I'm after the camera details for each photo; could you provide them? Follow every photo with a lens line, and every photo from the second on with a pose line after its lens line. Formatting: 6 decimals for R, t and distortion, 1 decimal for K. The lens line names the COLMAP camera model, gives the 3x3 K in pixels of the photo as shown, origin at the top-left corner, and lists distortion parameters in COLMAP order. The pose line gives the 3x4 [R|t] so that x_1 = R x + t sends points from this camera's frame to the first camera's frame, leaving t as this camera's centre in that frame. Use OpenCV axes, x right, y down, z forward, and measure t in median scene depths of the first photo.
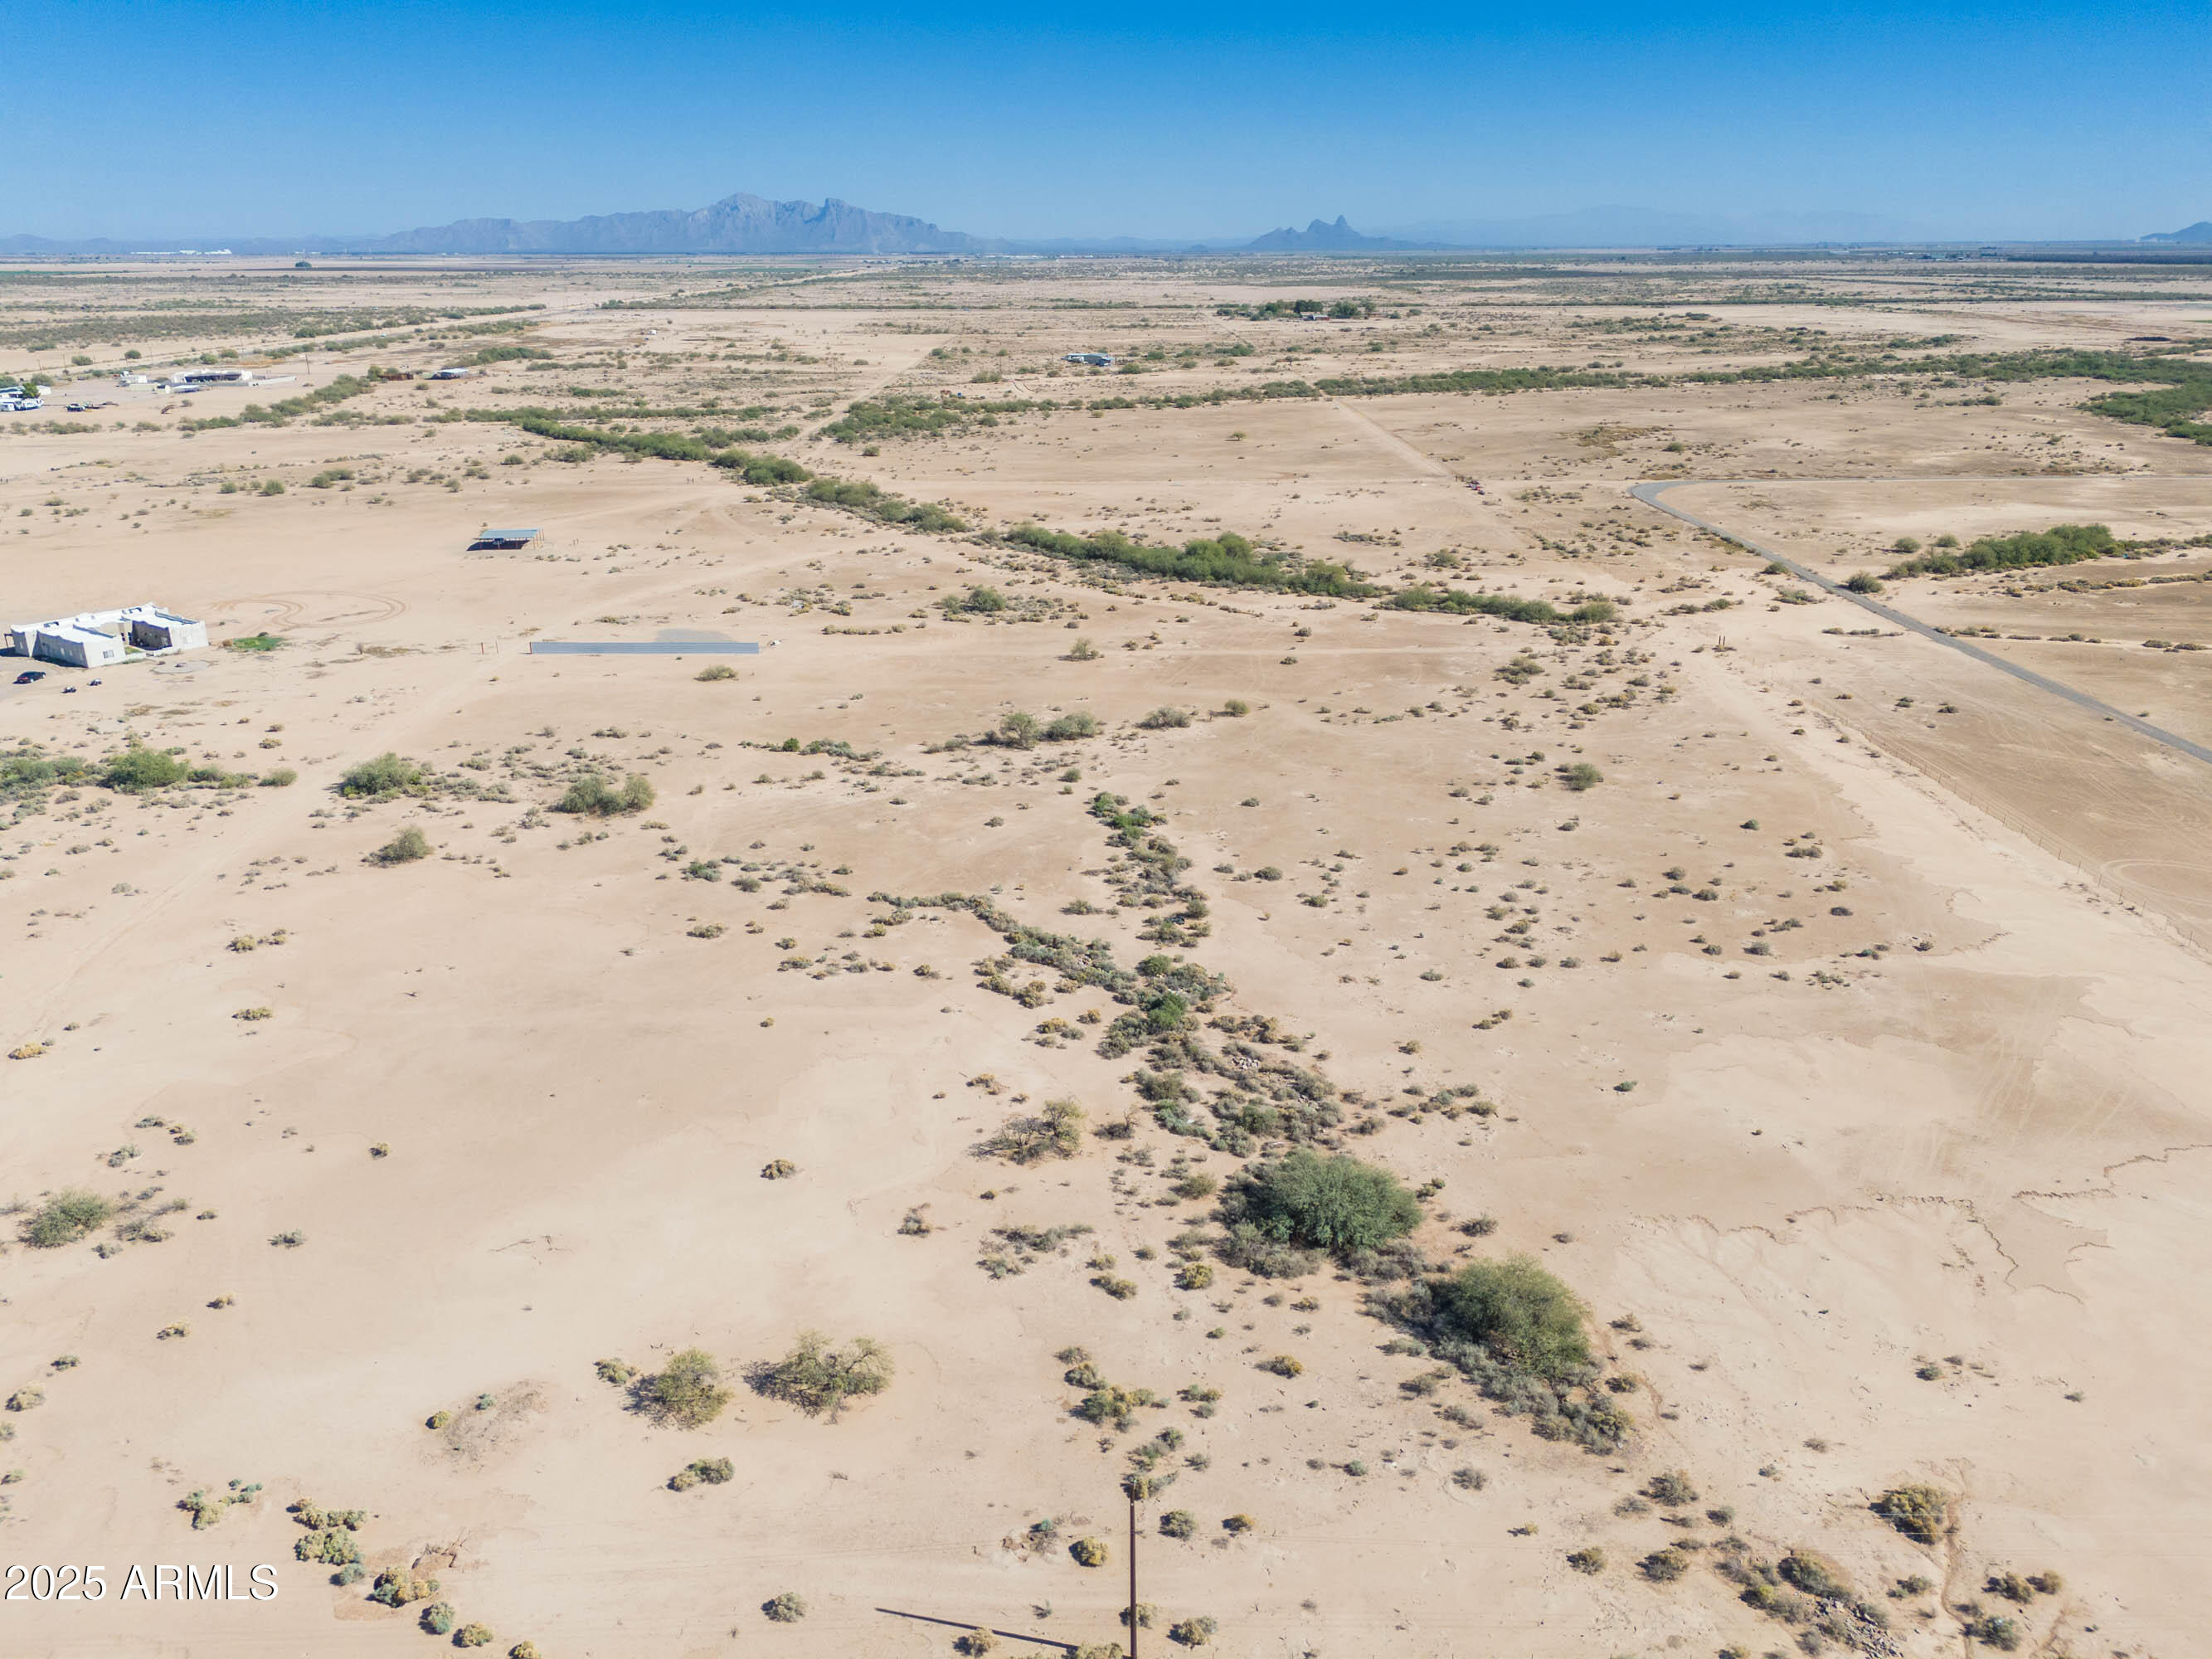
lens RADIAL K [[1617.4, 0, 1104.8], [0, 1617.4, 830.7], [0, 0, 1]] dist [0.056197, -0.046369]
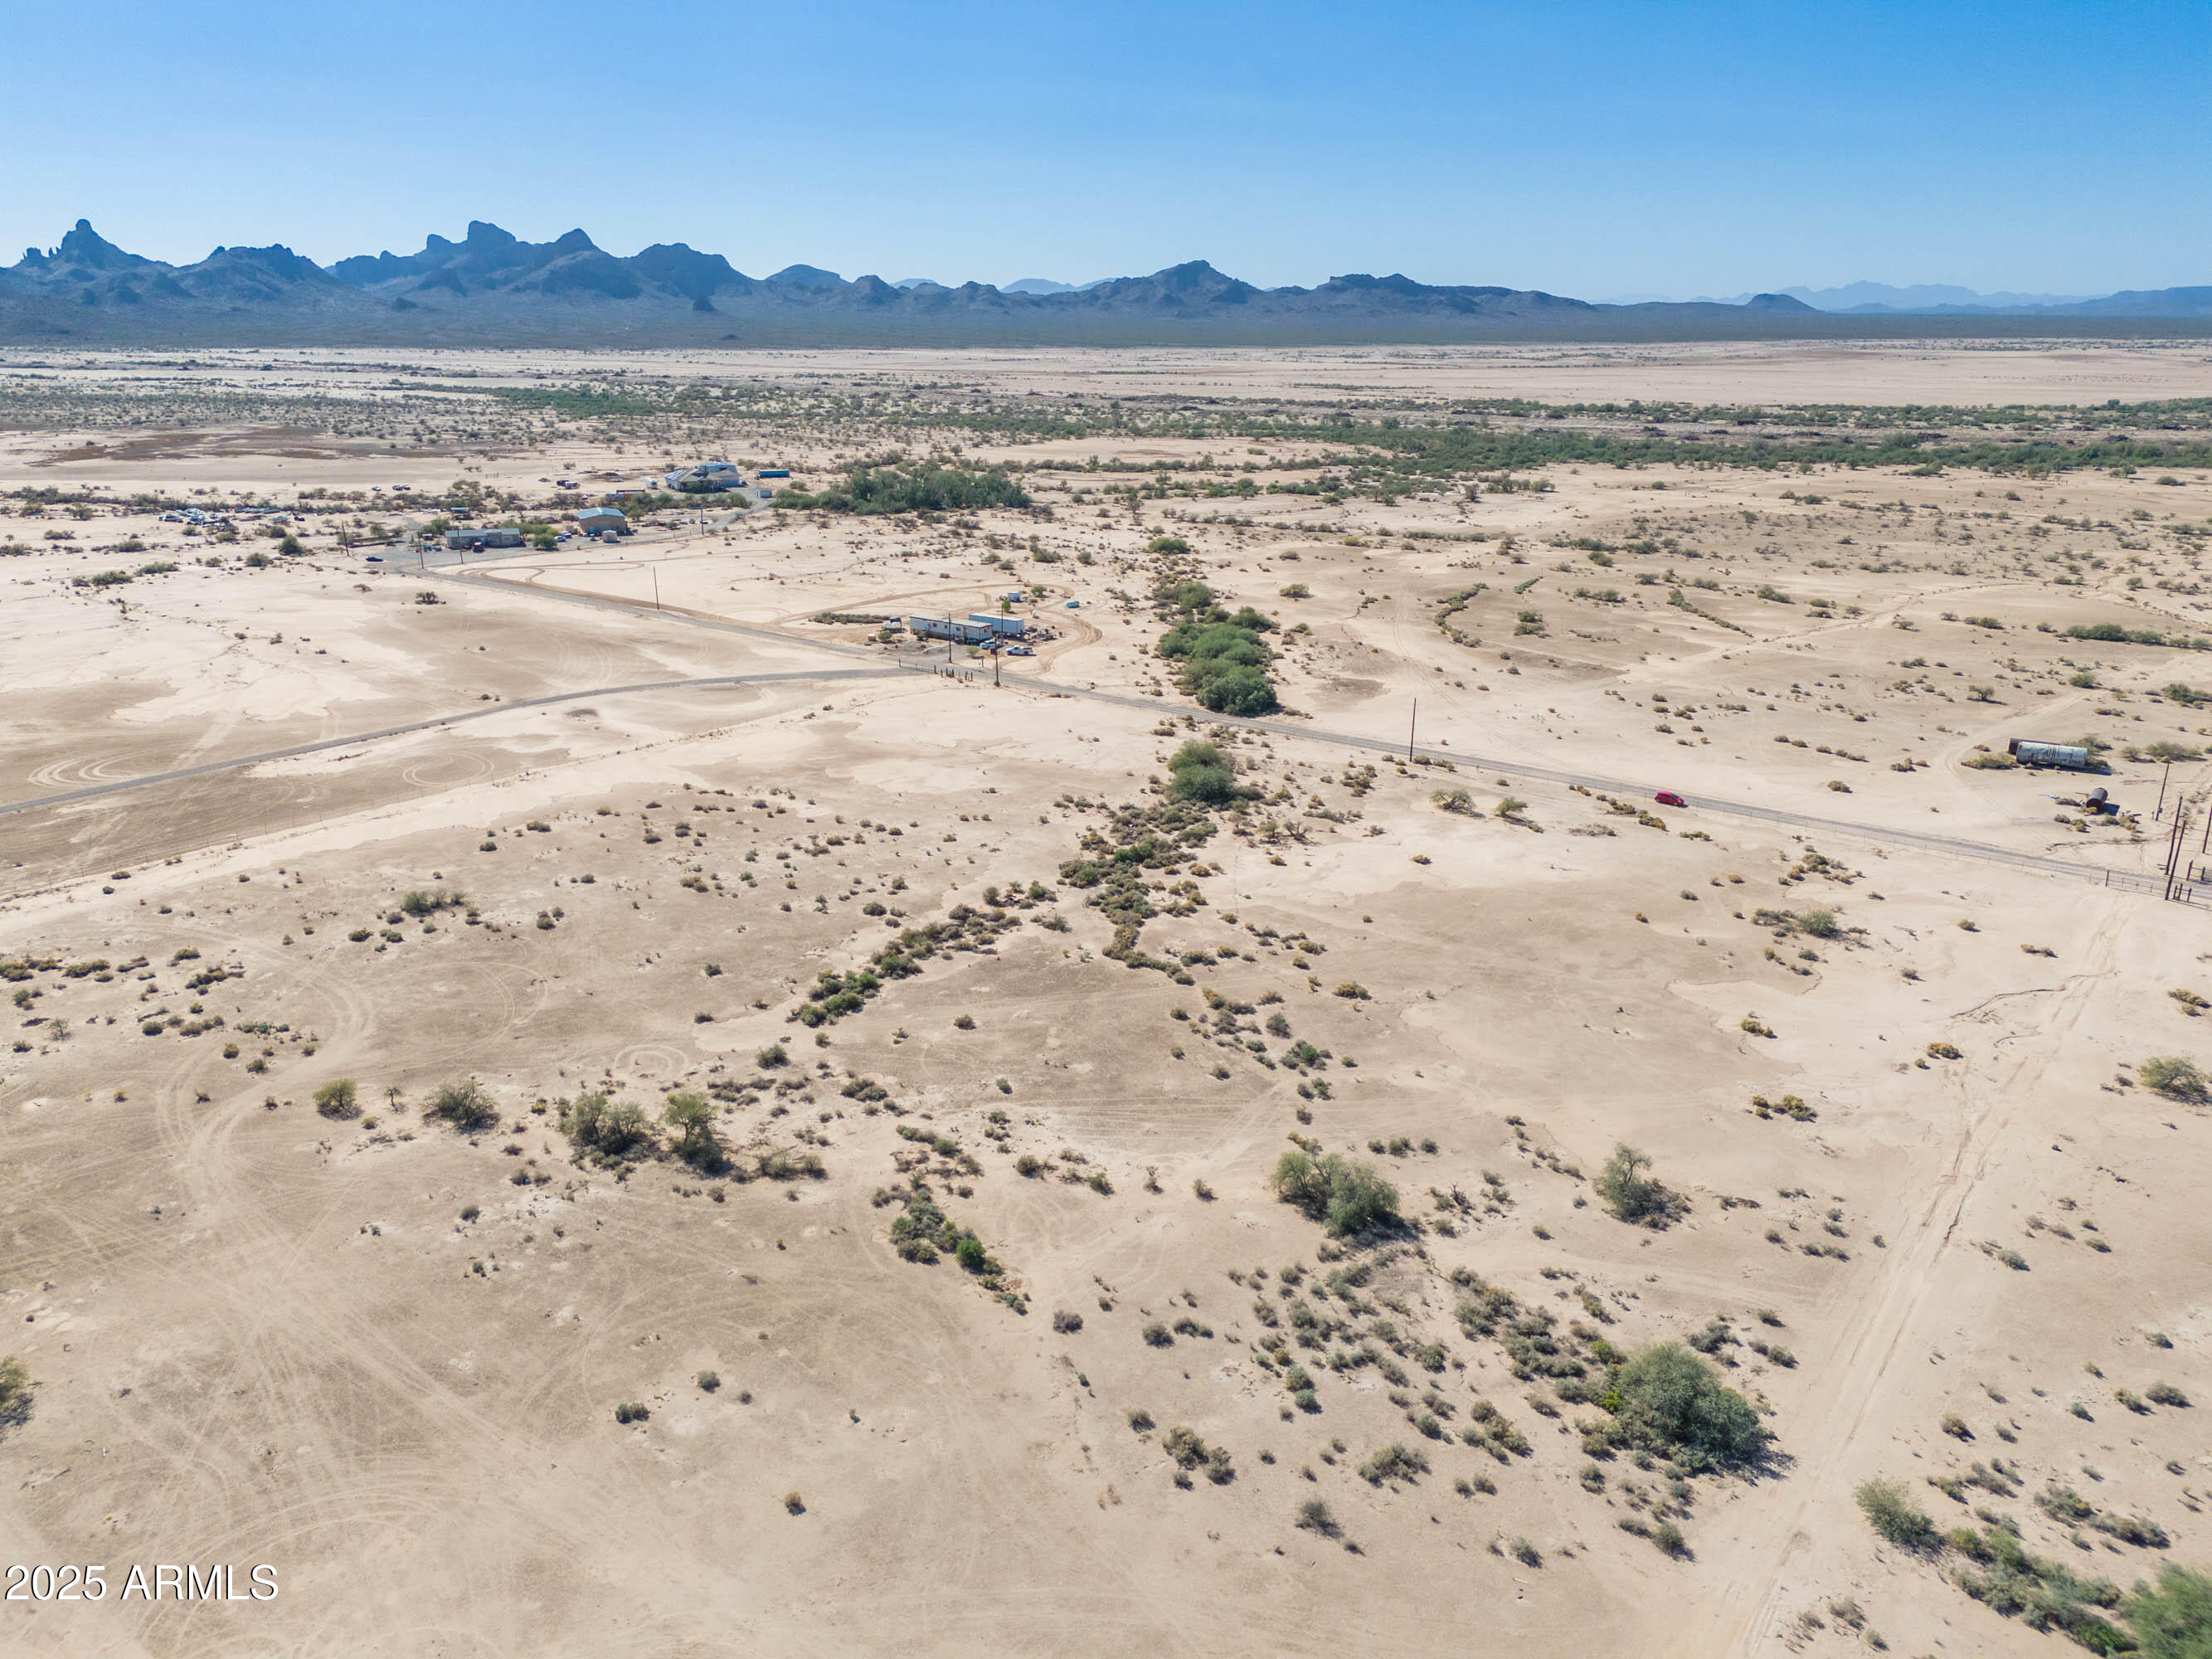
lens RADIAL K [[1617.4, 0, 1097.8], [0, 1617.4, 817.5], [0, 0, 1]] dist [0.056197, -0.046369]
pose [[-0.777950, -0.186802, 0.599915, -0.636963], [0.212829, 0.820001, 0.531322, -0.552198], [-0.591183, 0.541021, -0.598163, 1.457639]]
